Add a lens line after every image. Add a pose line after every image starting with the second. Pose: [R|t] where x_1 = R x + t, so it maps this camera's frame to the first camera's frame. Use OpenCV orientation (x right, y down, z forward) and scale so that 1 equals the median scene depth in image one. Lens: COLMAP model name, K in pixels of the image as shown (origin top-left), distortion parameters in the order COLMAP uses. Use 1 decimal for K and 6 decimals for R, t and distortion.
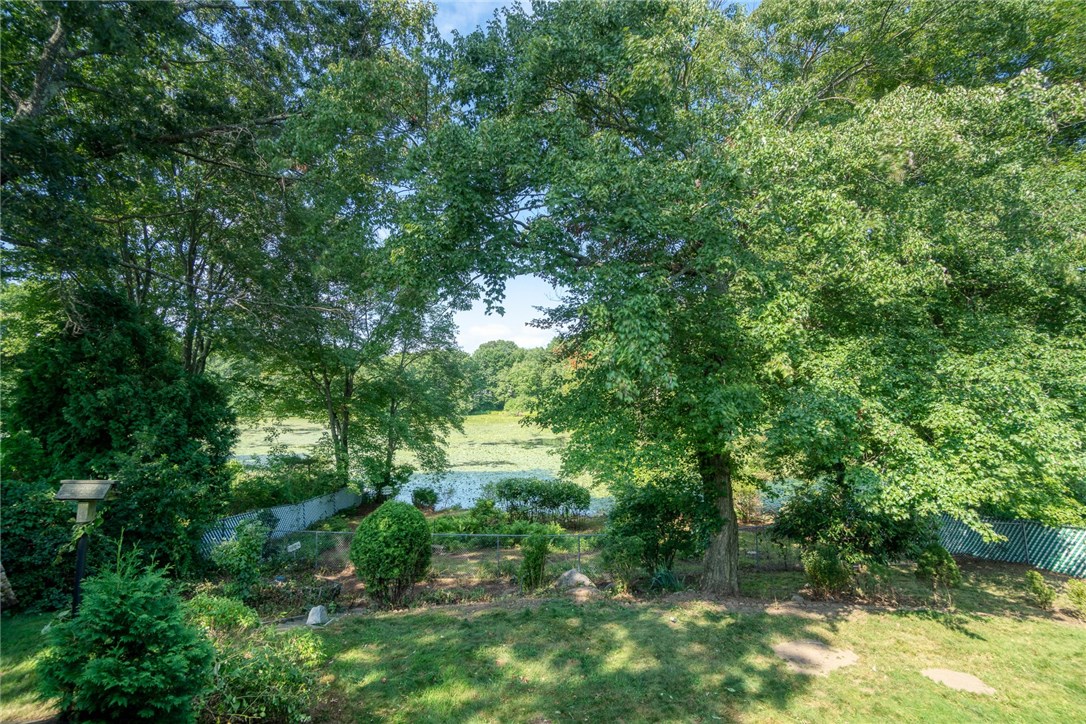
lens RADIAL K [[466.9, 0, 549.8], [0, 466.9, 360.8], [0, 0, 1]] dist [-0.005139, -0.000155]
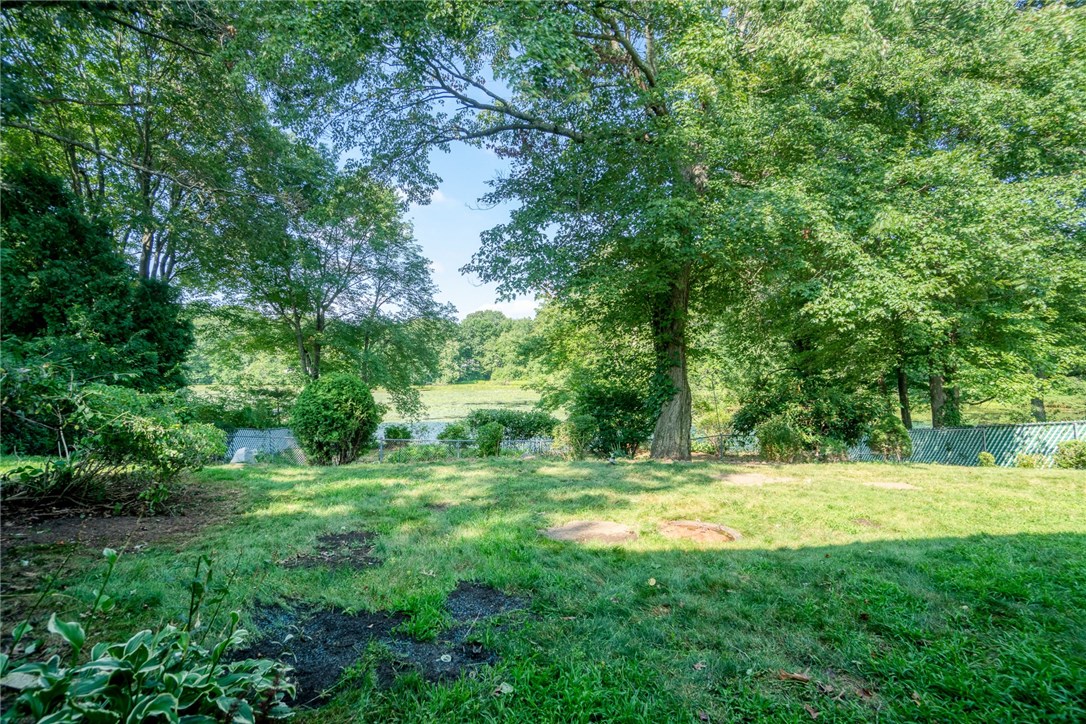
lens RADIAL K [[465.3, 0, 546.1], [0, 465.3, 357.2], [0, 0, 1]] dist [0.000795, 0.000040]
pose [[0.999991, 0.004097, 0.000982, 0.051033], [-0.004106, 0.999950, 0.009075, 0.134585], [-0.000945, -0.009079, 0.999958, 0.017259]]
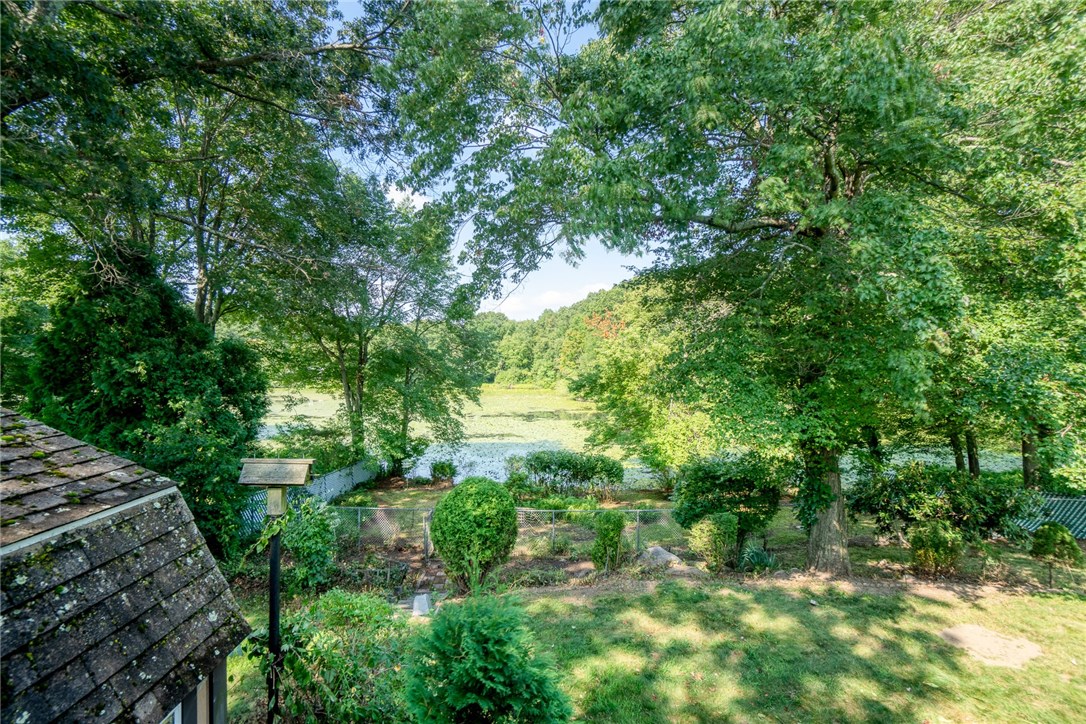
lens RADIAL K [[460.0, 0, 536.5], [0, 460.0, 356.3], [0, 0, 1]] dist [0.001673, 0.000251]
pose [[0.999248, 0.009300, 0.037640, -0.130757], [-0.011006, 0.998910, 0.045362, 0.011865], [-0.037177, -0.045743, 0.998261, 0.055180]]
